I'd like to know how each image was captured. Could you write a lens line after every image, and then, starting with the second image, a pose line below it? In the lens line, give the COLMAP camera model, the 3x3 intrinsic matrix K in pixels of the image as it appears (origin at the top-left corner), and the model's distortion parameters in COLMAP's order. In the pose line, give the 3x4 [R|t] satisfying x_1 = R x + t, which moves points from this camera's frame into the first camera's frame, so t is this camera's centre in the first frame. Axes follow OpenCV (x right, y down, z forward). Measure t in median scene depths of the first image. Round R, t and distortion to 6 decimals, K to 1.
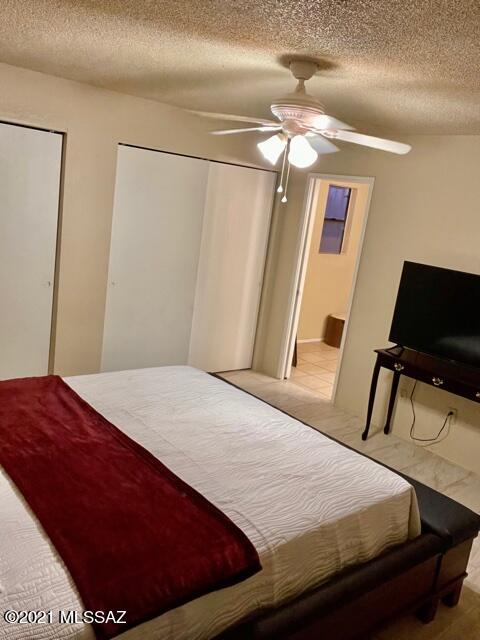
lens RADIAL K [[558.7, 0, 238.5], [0, 558.7, 321.7], [0, 0, 1]] dist [0.010825, 0.010438]
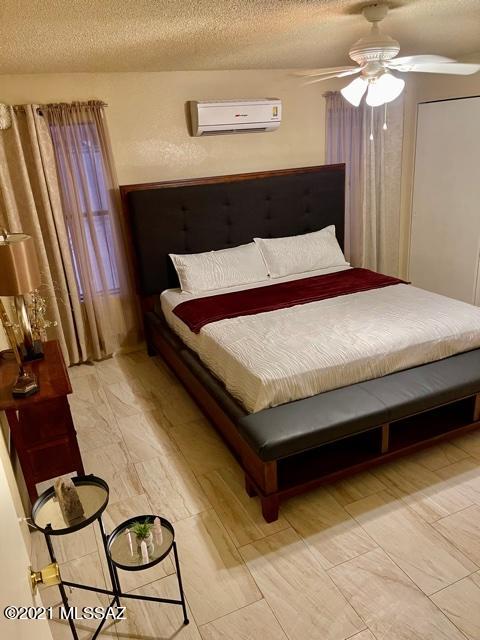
lens RADIAL K [[491.1, 0, 241.0], [0, 491.1, 323.6], [0, 0, 1]] dist [0.071027, -0.089120]
pose [[-0.268389, 0.233212, -0.934655, 1.225125], [-0.181682, 0.940586, 0.286862, -0.110724], [0.946023, 0.246801, -0.210072, 1.100396]]
